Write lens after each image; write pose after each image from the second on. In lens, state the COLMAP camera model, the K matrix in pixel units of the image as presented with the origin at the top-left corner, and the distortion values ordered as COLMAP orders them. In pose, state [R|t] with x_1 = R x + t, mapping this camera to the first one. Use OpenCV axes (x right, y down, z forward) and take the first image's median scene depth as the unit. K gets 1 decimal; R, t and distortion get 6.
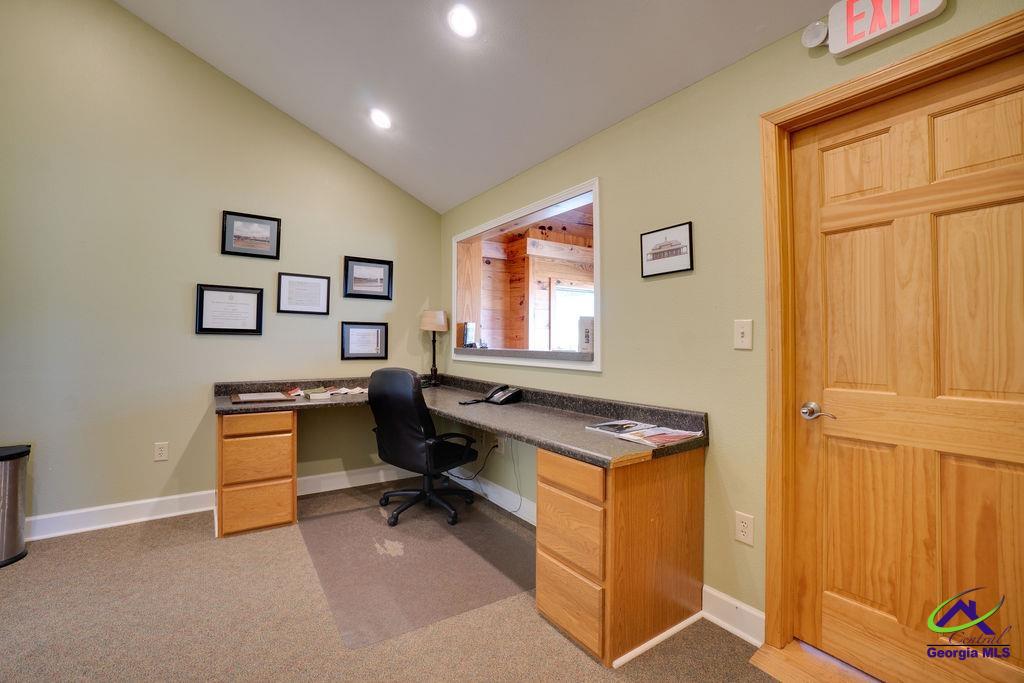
lens RADIAL K [[458.2, 0, 506.8], [0, 458.2, 335.9], [0, 0, 1]] dist [-0.028914, 0.004840]
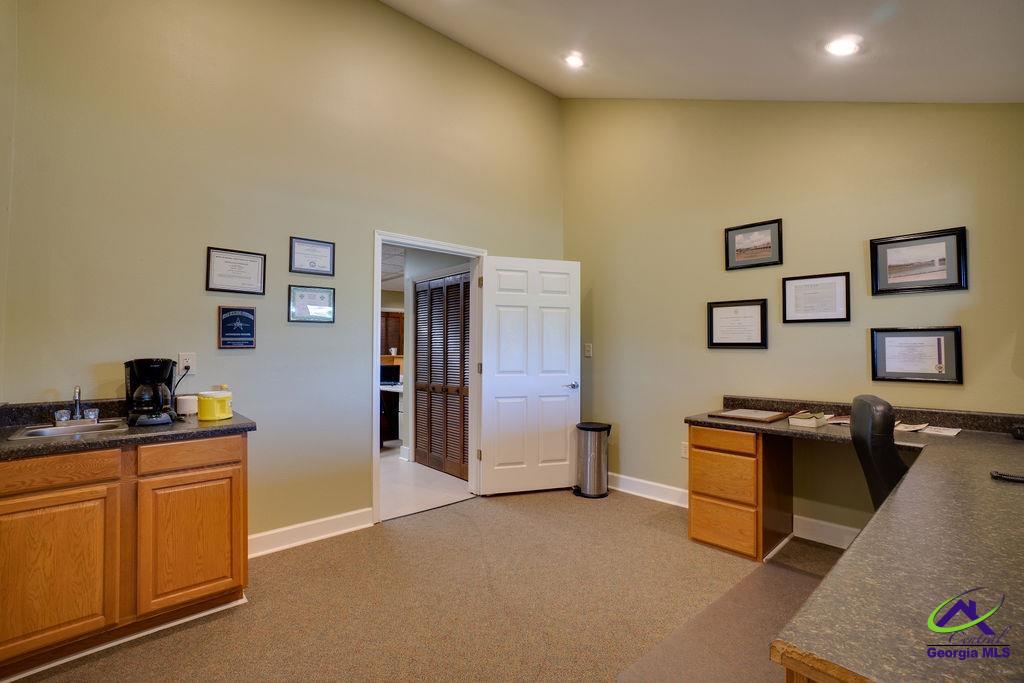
lens RADIAL K [[458.2, 0, 507.0], [0, 458.2, 336.1], [0, 0, 1]] dist [-0.028914, 0.004840]
pose [[0.124229, -0.038202, -0.991518, 0.319889], [0.010869, 0.999251, -0.037138, 0.001385], [0.992194, -0.006163, 0.124551, 0.359229]]
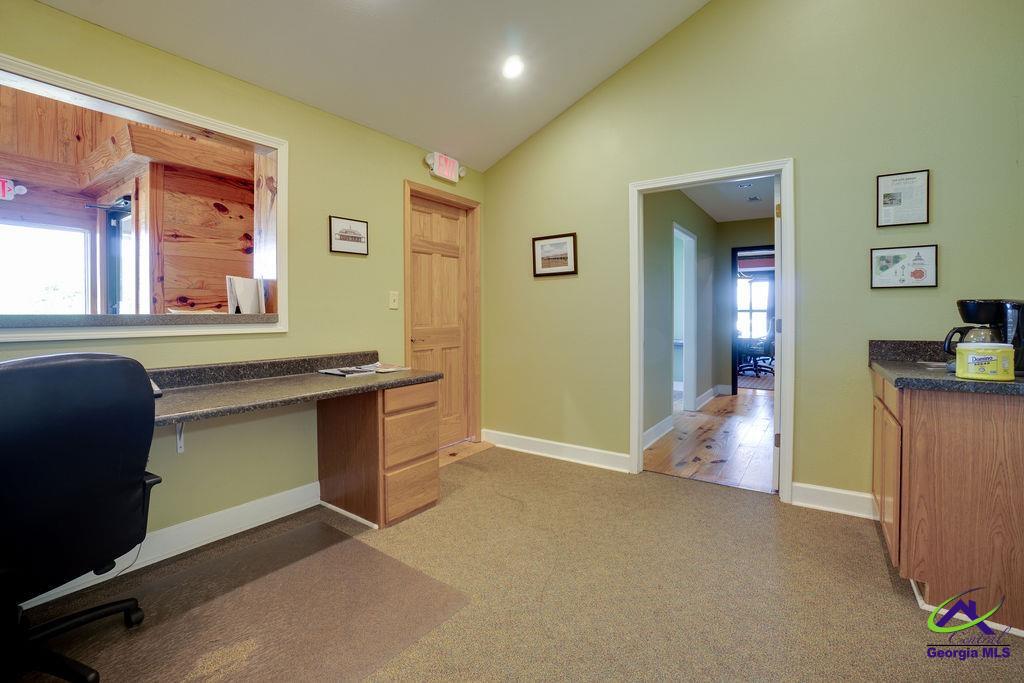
lens RADIAL K [[458.2, 0, 503.0], [0, 458.2, 321.4], [0, 0, 1]] dist [-0.028914, 0.004840]
pose [[-0.352587, -0.020255, 0.935560, -1.012775], [-0.009281, 0.999792, 0.018148, 0.034328], [-0.935733, -0.002284, -0.352702, 0.993054]]
